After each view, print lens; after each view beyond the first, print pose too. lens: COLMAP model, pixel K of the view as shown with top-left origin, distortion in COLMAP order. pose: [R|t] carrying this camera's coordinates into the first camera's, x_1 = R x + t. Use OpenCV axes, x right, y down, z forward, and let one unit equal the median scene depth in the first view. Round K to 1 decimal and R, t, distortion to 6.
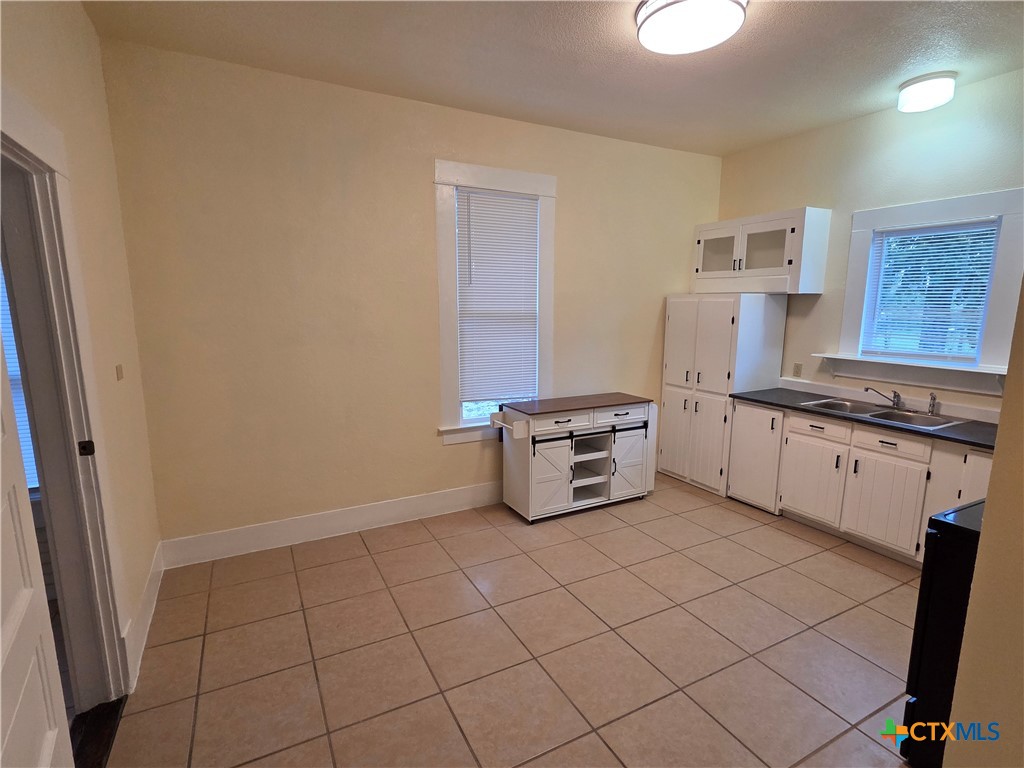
lens RADIAL K [[509.0, 0, 512.7], [0, 509.0, 387.6], [0, 0, 1]] dist [0.009882, -0.000939]
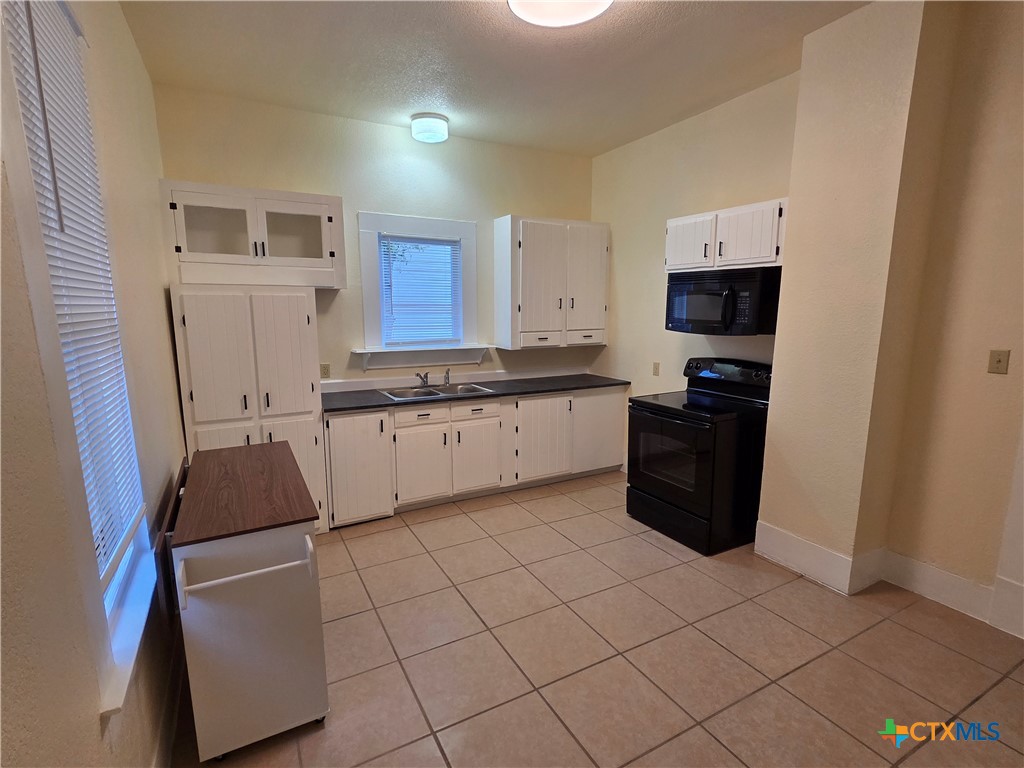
lens RADIAL K [[509.0, 0, 515.7], [0, 509.0, 387.0], [0, 0, 1]] dist [0.009882, -0.000939]
pose [[-0.015659, -0.164534, 0.986247, -0.404140], [0.162369, 0.972857, 0.164878, -0.111903], [-0.986606, 0.162718, 0.011481, 0.705999]]
